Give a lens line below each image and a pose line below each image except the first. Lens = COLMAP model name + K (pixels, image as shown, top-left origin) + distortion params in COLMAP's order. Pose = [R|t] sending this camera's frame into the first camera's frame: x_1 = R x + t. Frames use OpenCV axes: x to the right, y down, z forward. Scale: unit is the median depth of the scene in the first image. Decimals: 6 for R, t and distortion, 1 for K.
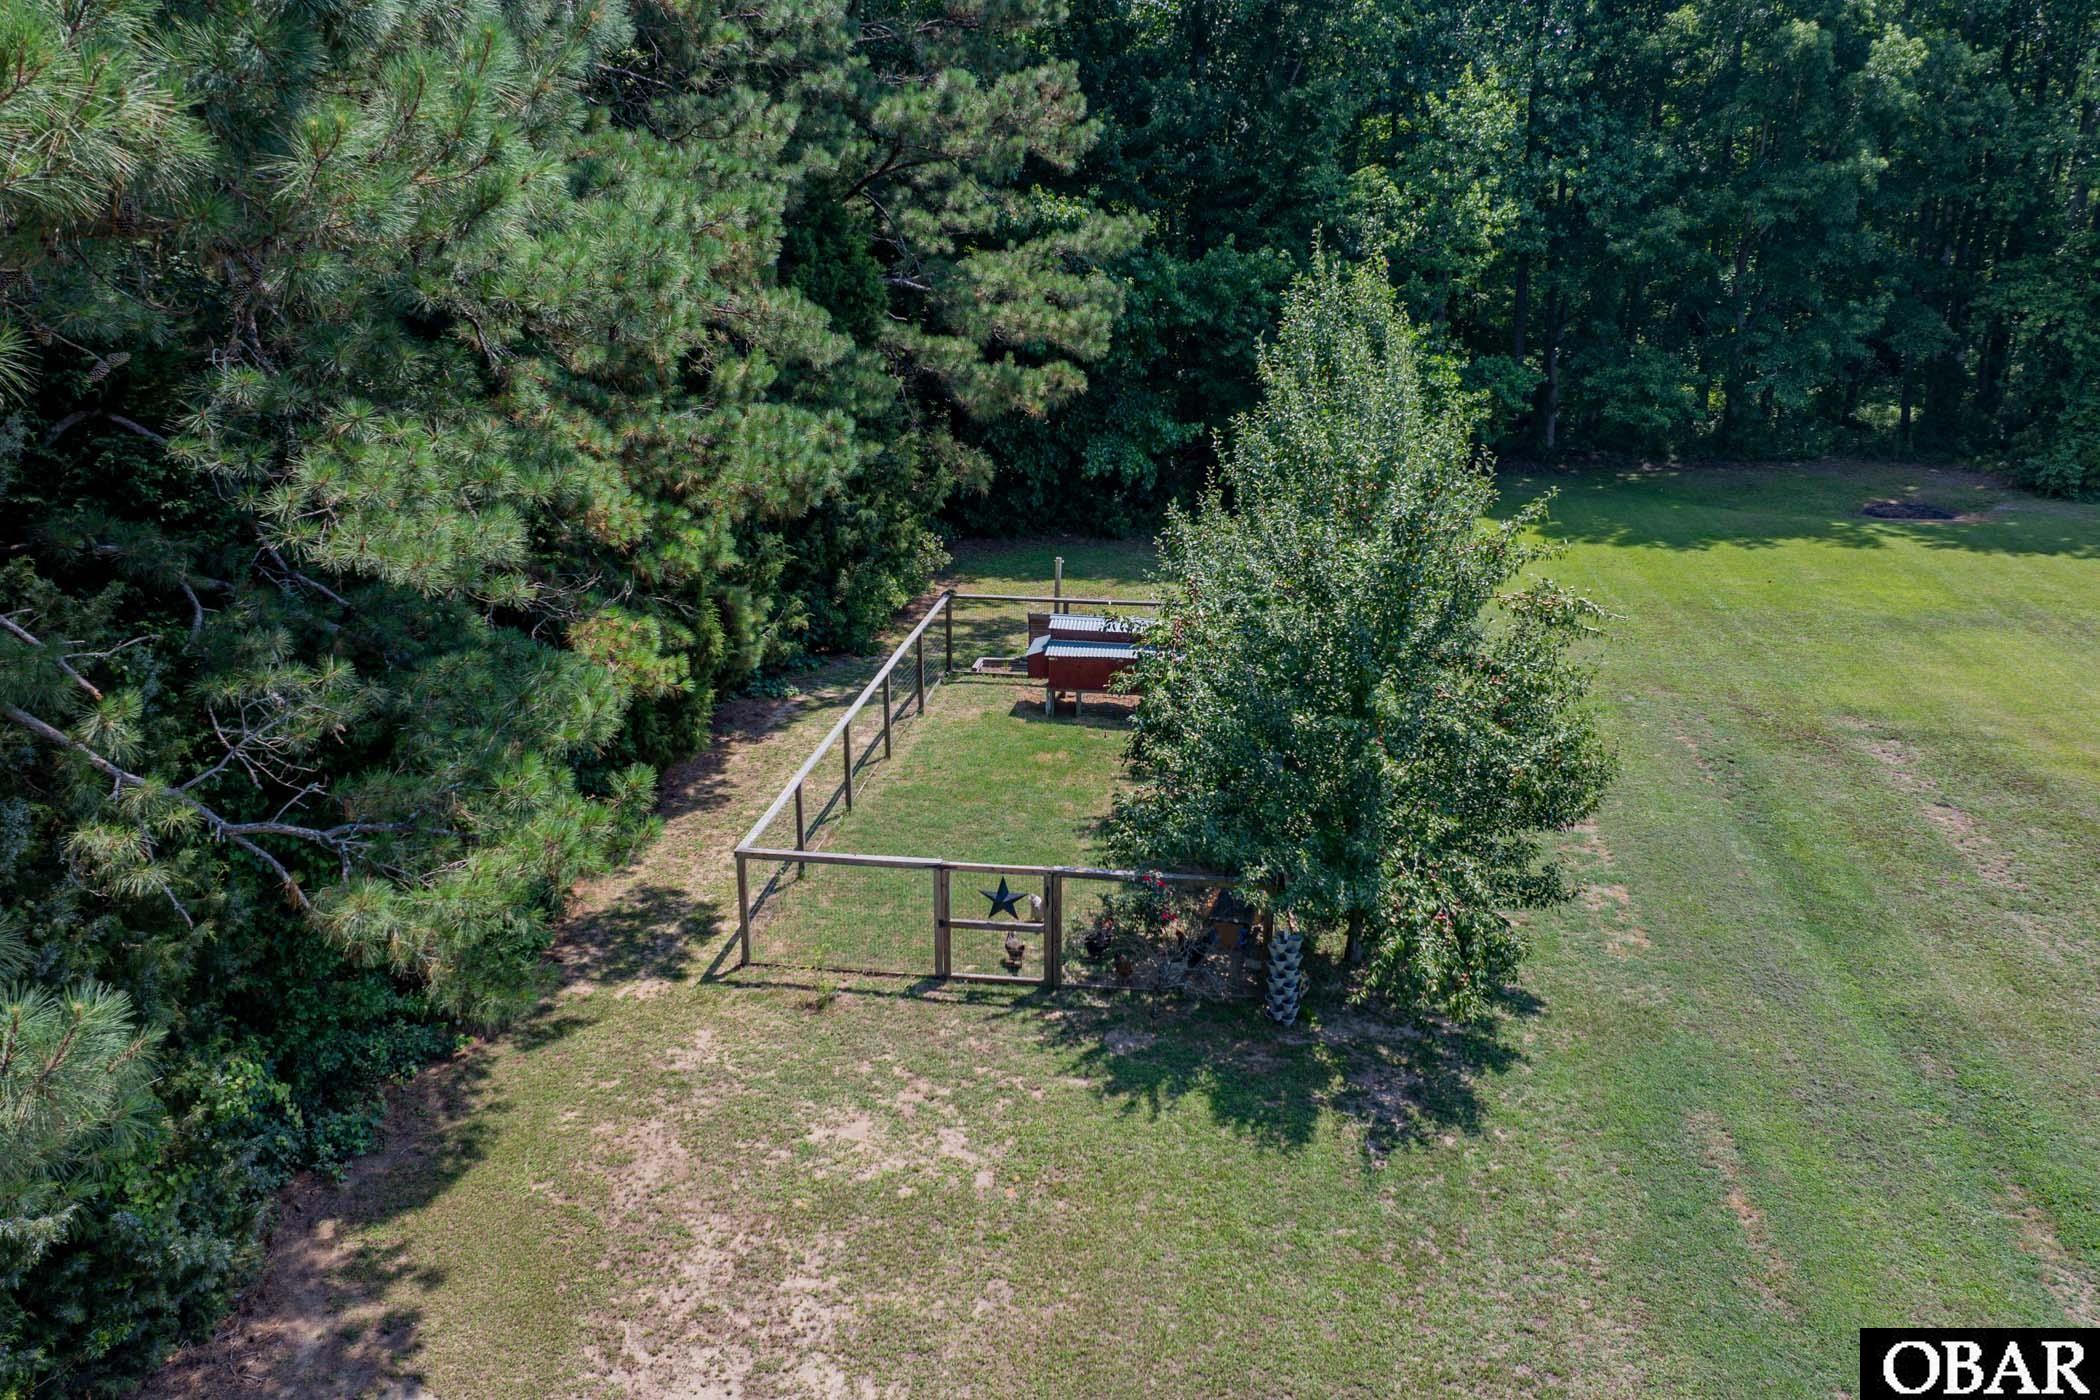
lens RADIAL K [[1751.6, 0, 1048.1], [0, 1751.6, 696.3], [0, 0, 1]] dist [-0.015850, -0.007440]
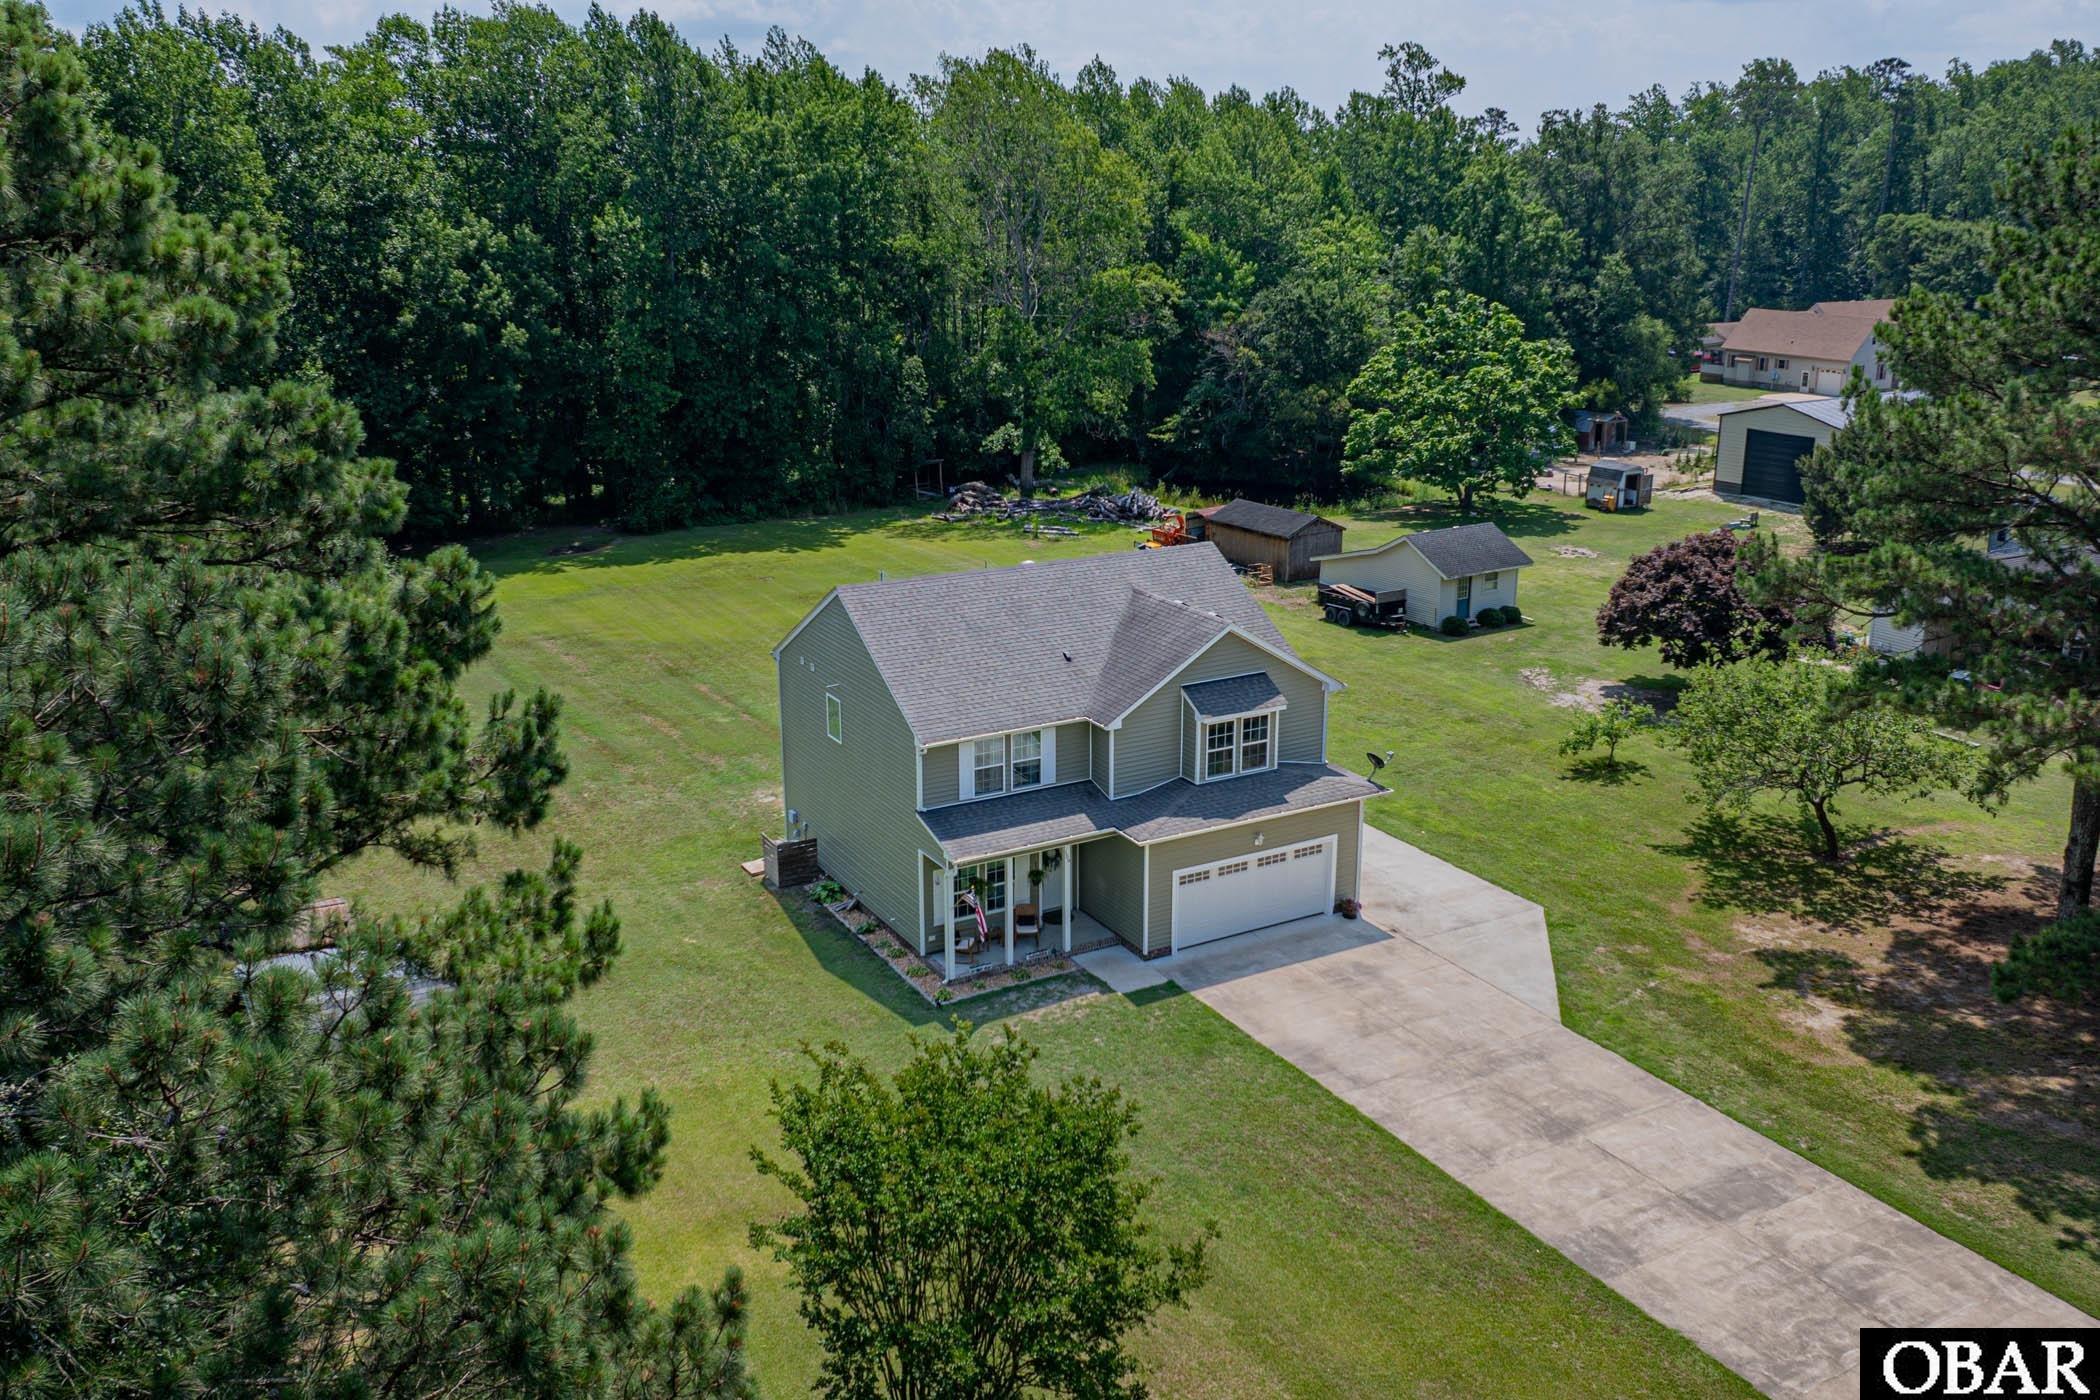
lens RADIAL K [[1751.6, 0, 1046.4], [0, 1751.6, 648.0], [0, 0, 1]] dist [-0.015850, -0.007440]
pose [[0.772871, -0.167989, 0.611923, -0.601081], [0.207366, 0.978241, 0.006644, 0.185490], [-0.599724, 0.121757, 0.790890, -1.644404]]
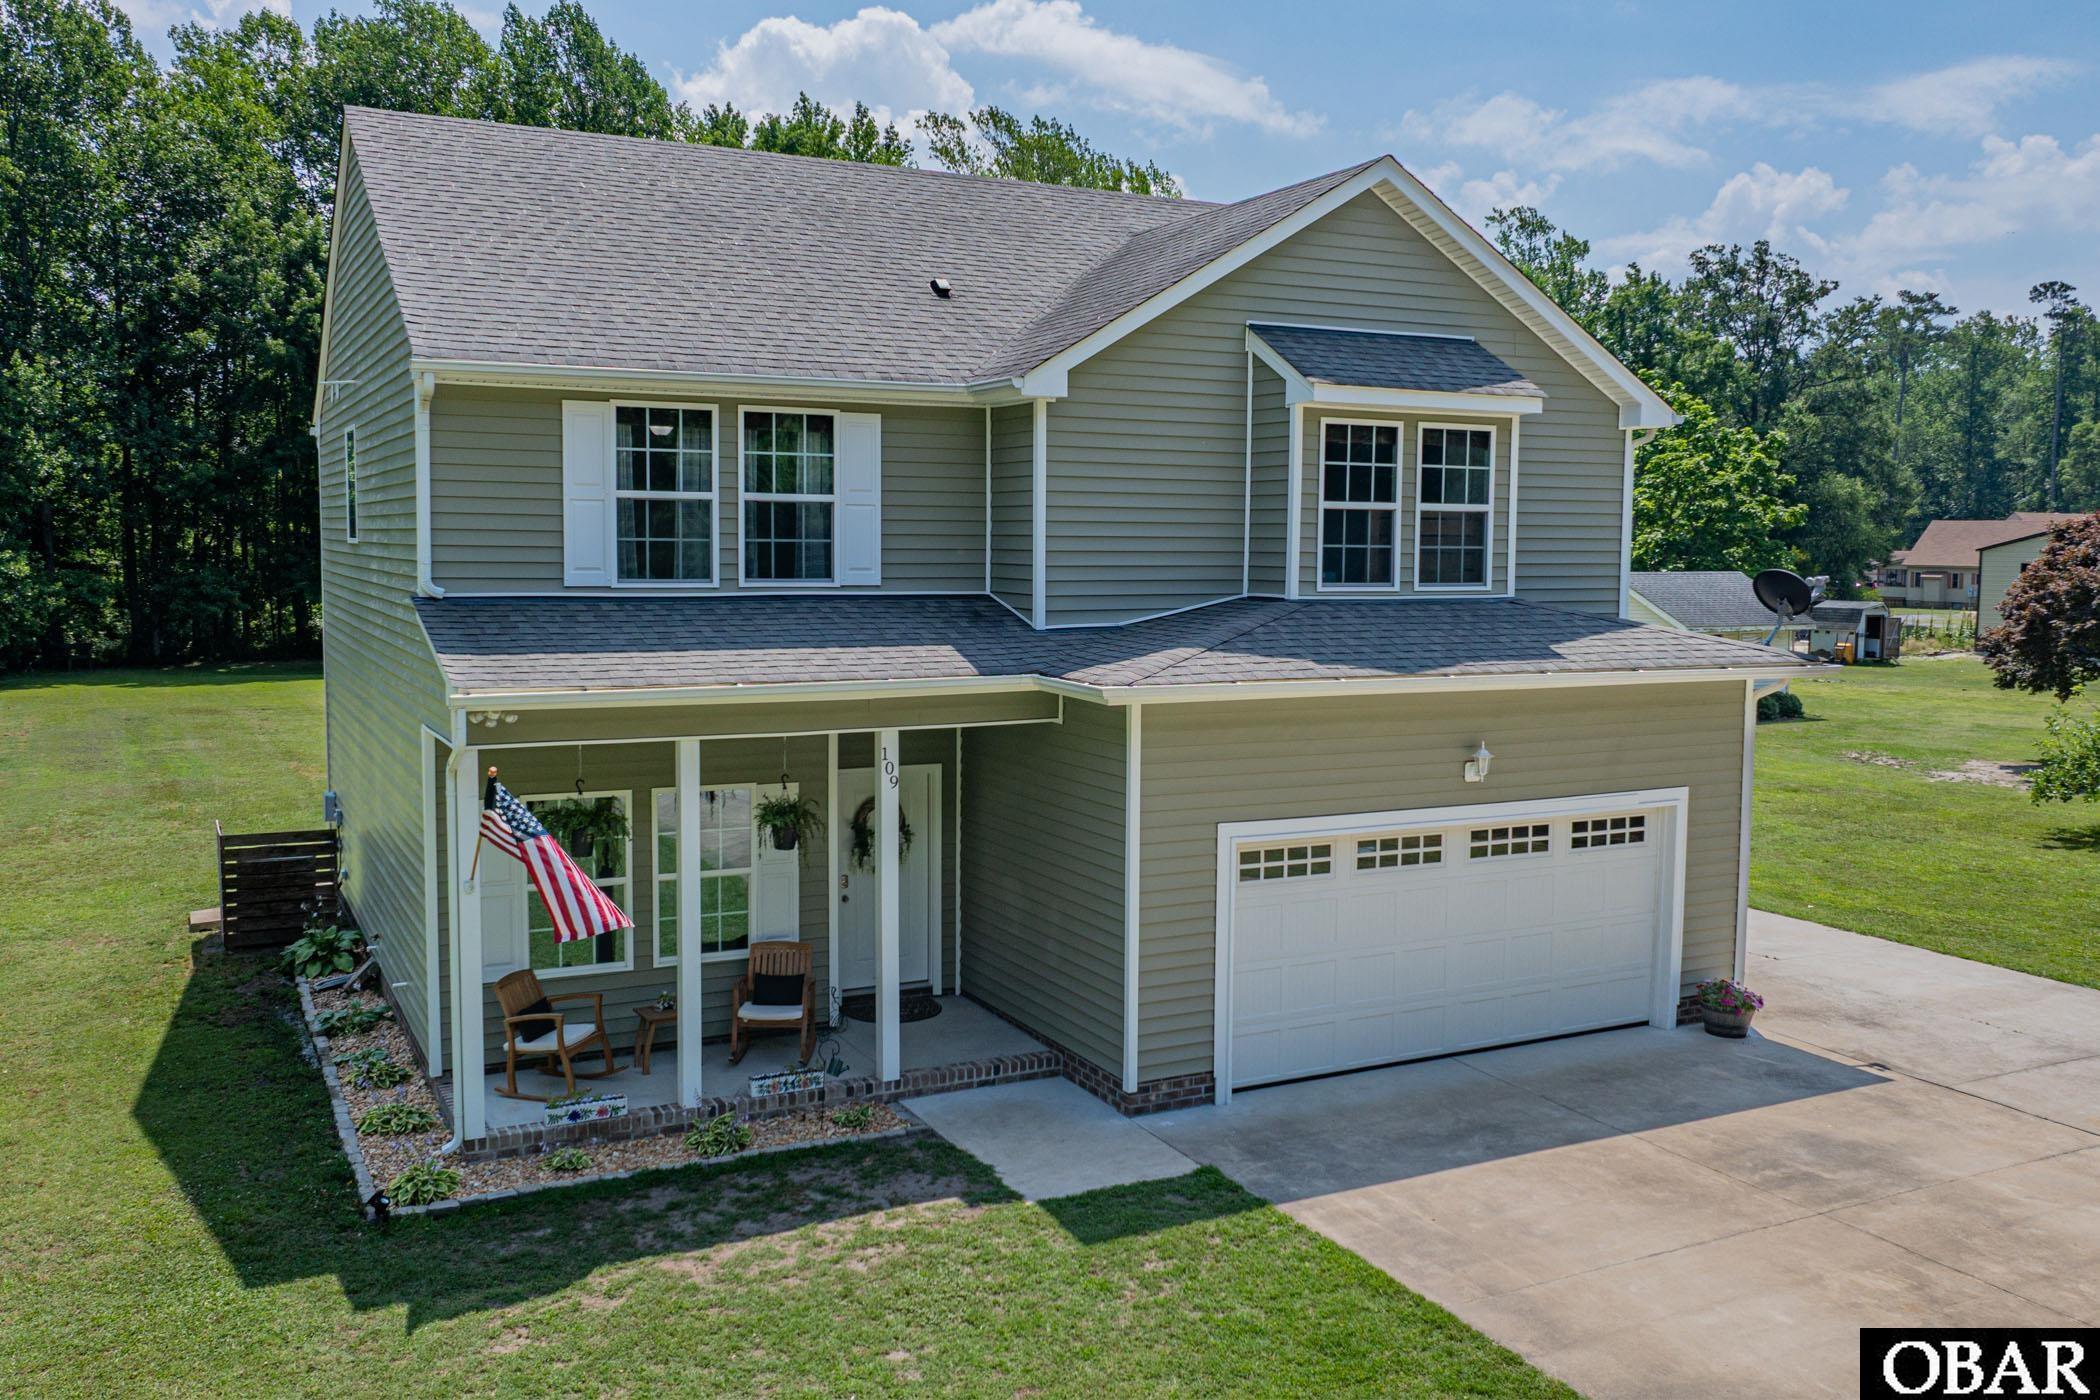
lens RADIAL K [[1751.6, 0, 1057.1], [0, 1751.6, 665.9], [0, 0, 1]] dist [-0.015850, -0.007440]
pose [[0.797702, -0.040140, 0.601714, 0.088959], [0.186039, 0.965496, -0.182226, 0.459217], [-0.573638, 0.257304, 0.777646, -0.806908]]
